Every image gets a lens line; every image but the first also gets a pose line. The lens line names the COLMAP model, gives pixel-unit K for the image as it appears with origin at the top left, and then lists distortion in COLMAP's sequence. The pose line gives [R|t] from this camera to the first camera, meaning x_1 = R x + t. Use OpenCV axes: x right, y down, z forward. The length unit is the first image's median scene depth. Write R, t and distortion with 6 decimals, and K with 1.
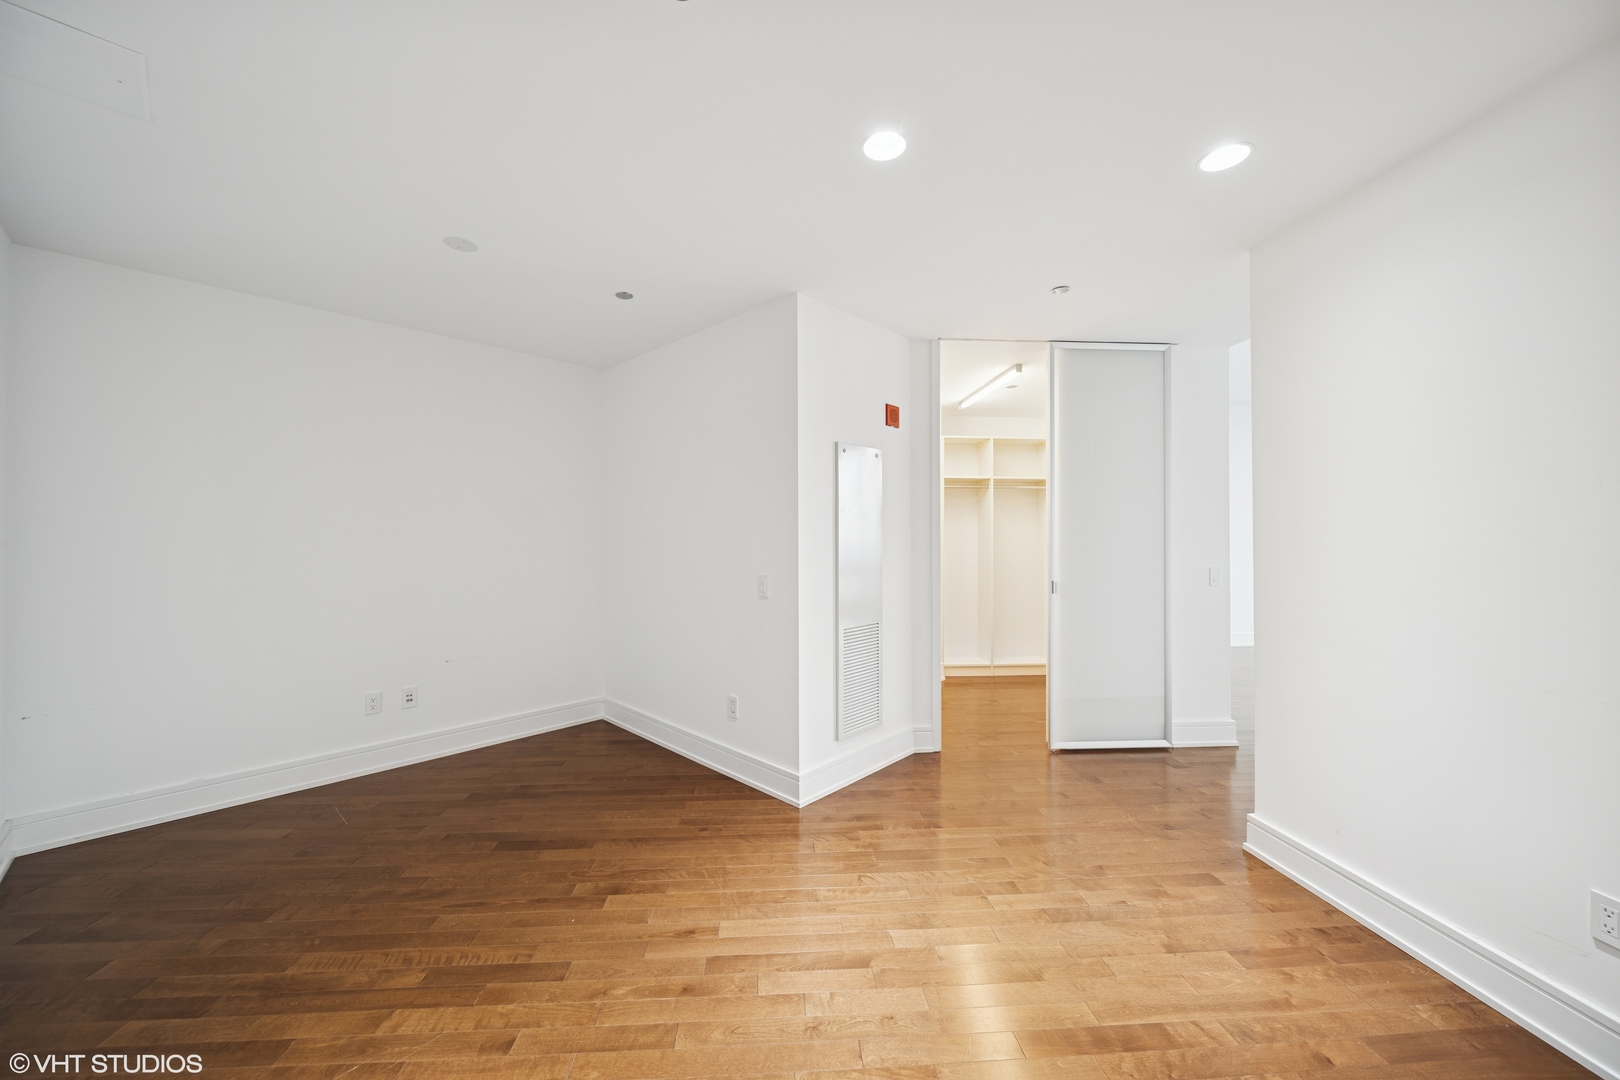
lens RADIAL K [[583.6, 0, 810.9], [0, 583.6, 532.0], [0, 0, 1]] dist [-0.000363, -0.000521]
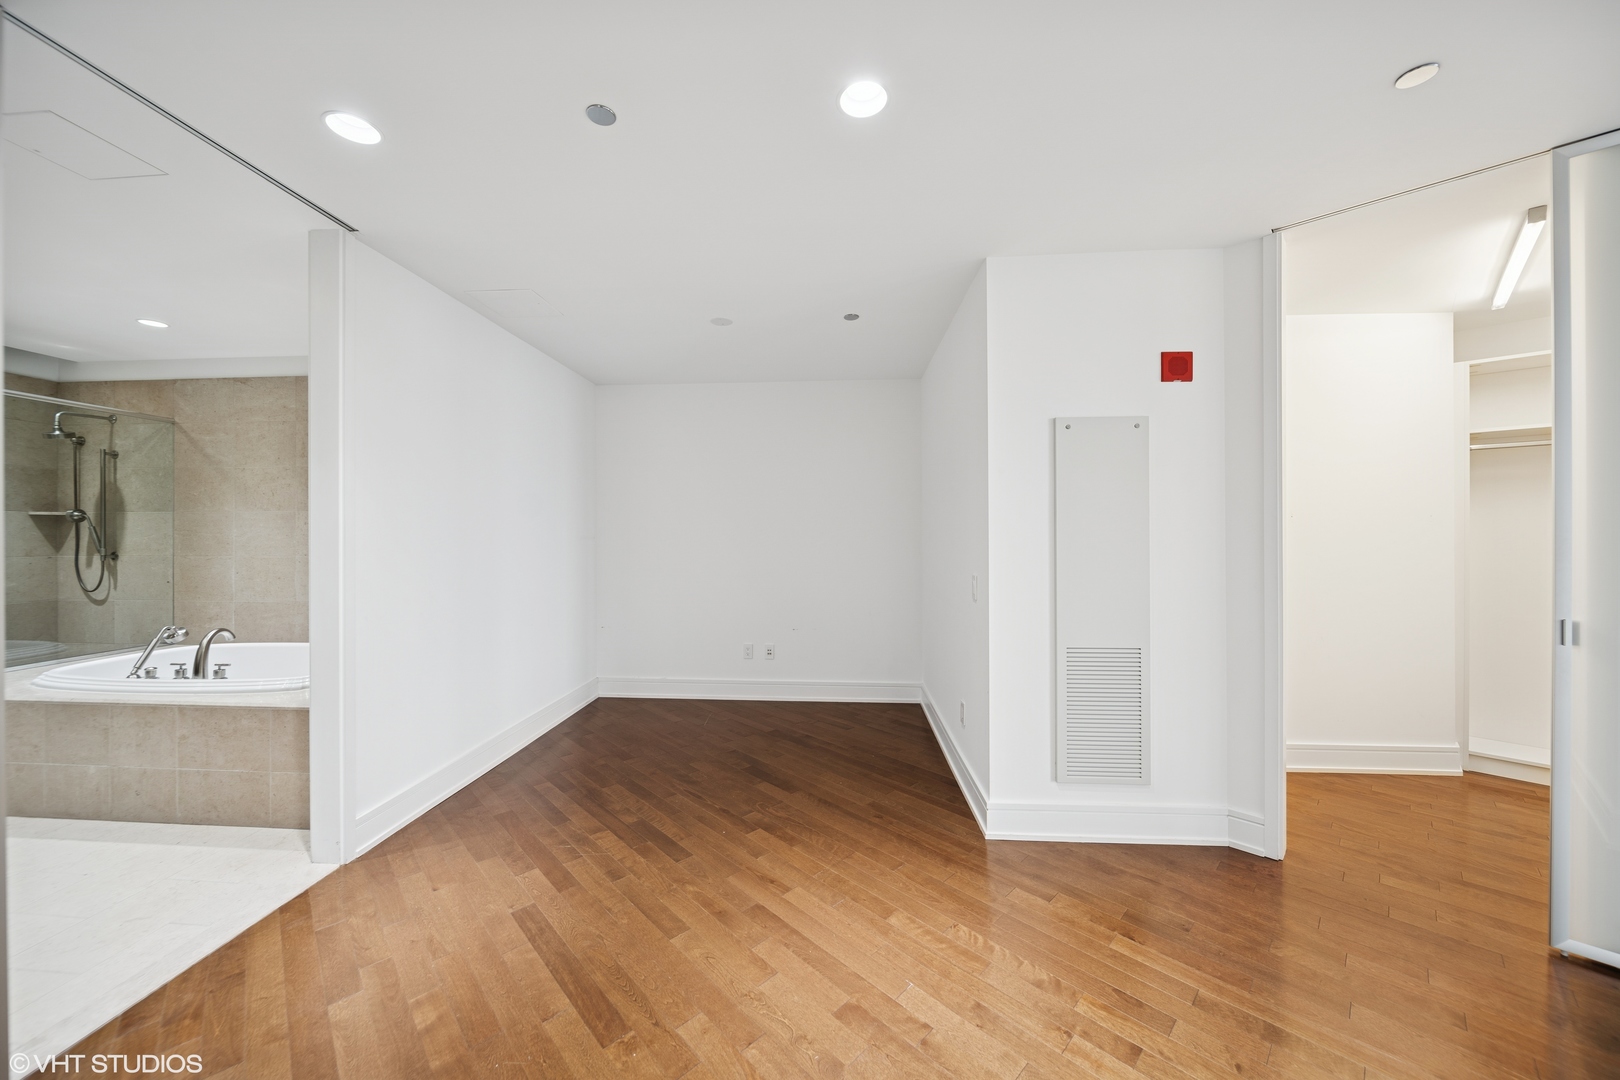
lens RADIAL K [[583.6, 0, 810.9], [0, 583.6, 532.0], [0, 0, 1]] dist [-0.000363, -0.000521]
pose [[0.643371, -0.004132, -0.765544, 0.554985], [0.006501, 0.999979, 0.000065, 0.004805], [0.765527, -0.005019, 0.643384, 0.255985]]
